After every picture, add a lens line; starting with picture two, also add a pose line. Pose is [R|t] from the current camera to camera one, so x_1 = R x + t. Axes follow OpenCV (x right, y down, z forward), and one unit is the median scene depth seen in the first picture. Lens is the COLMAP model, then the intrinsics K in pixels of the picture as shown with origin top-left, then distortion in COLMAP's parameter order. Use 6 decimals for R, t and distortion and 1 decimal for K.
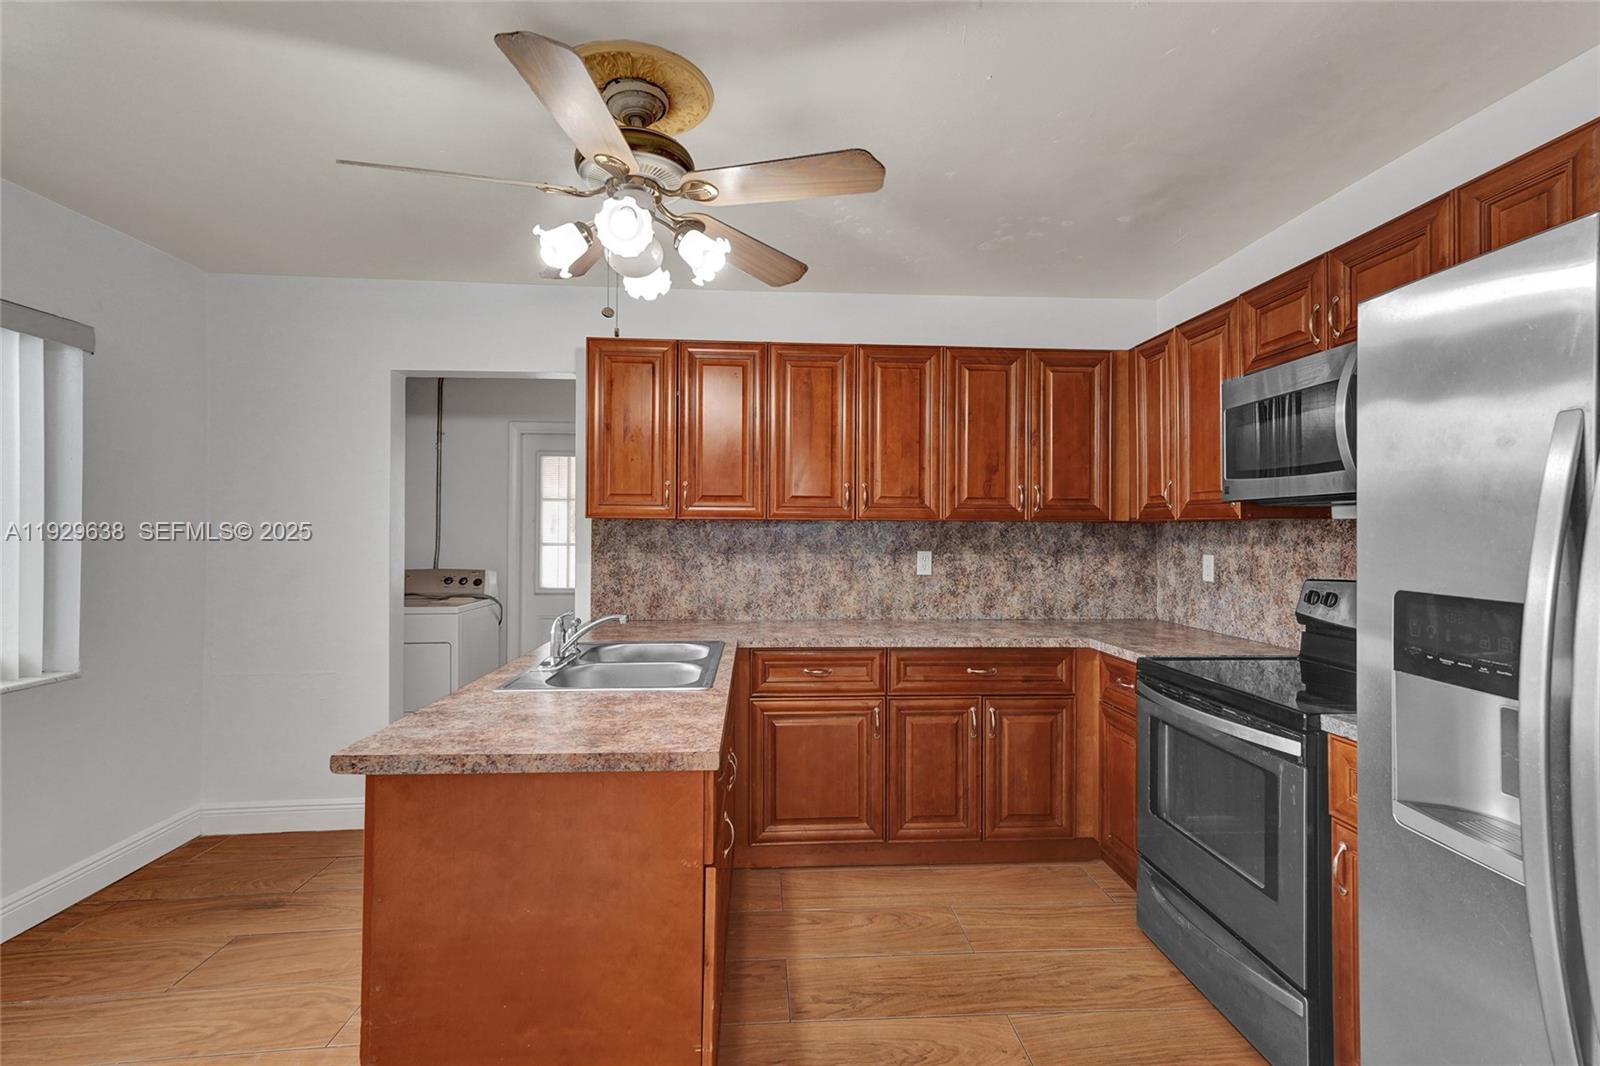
lens RADIAL K [[742.7, 0, 806.4], [0, 742.7, 527.7], [0, 0, 1]] dist [0.013921, 0.000282]
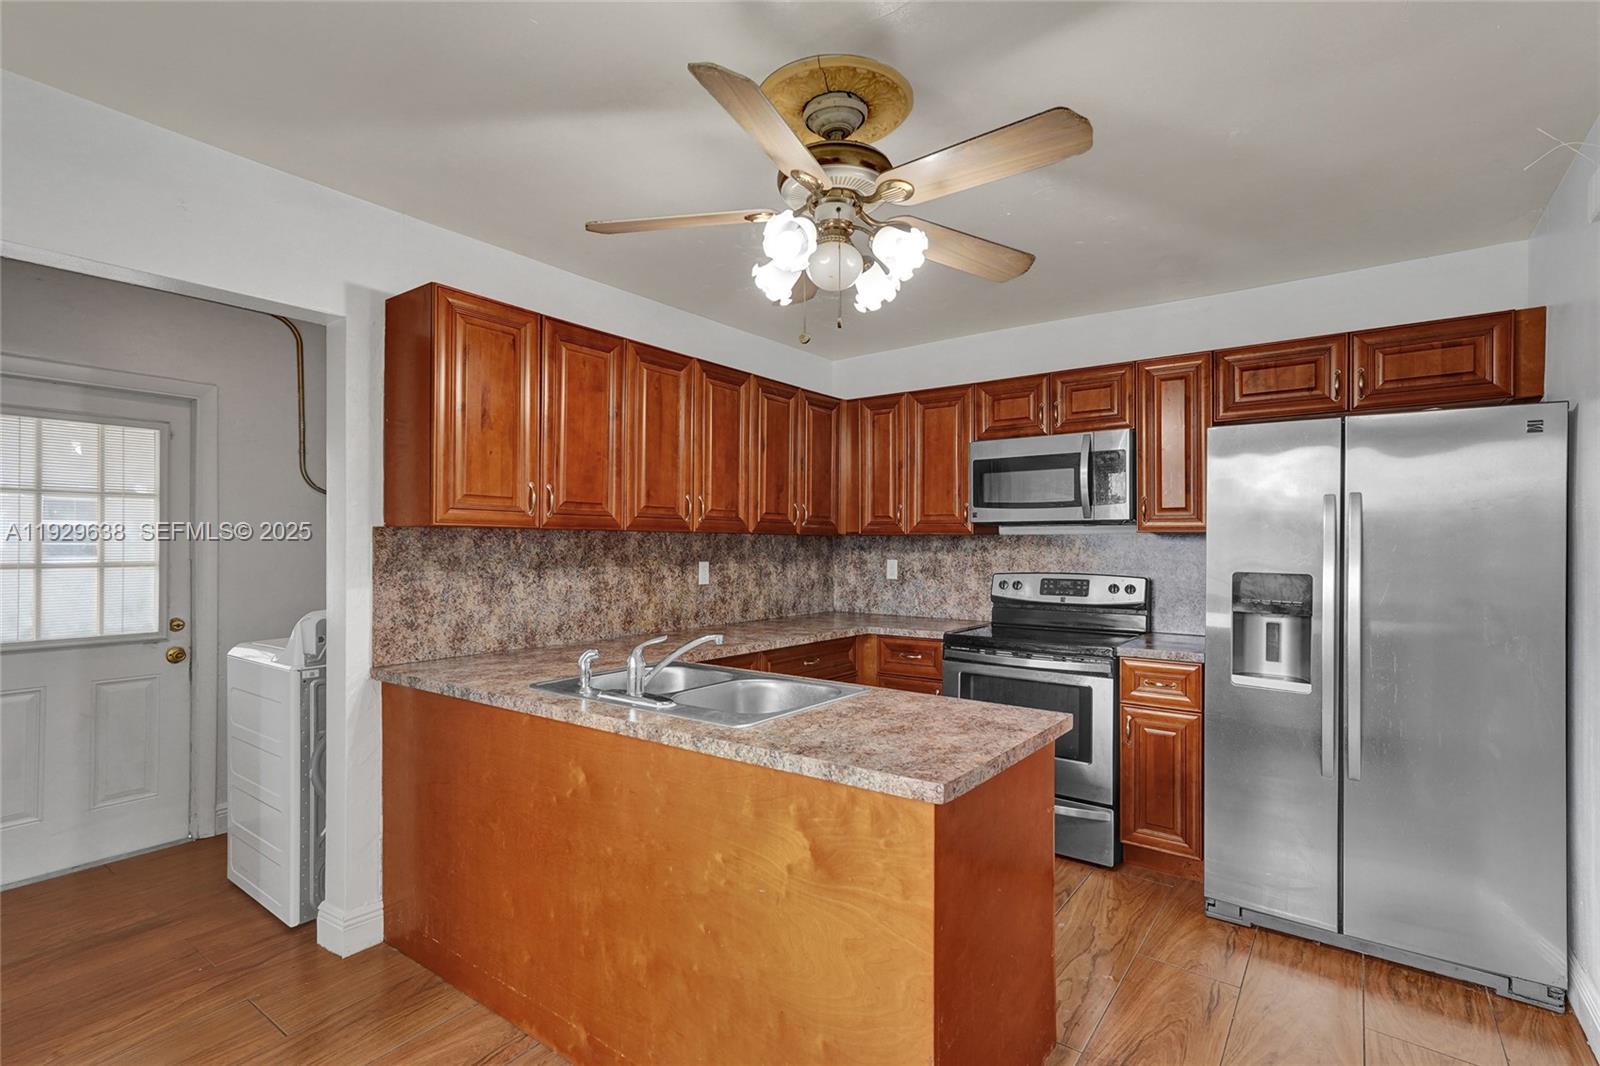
lens RADIAL K [[758.8, 0, 800.2], [0, 758.8, 543.3], [0, 0, 1]] dist [-0.002958, 0.013809]
pose [[0.648161, -0.002223, 0.761500, -0.587676], [-0.003548, 0.999976, 0.005939, -0.001059], [-0.761495, -0.006551, 0.648138, 0.208837]]
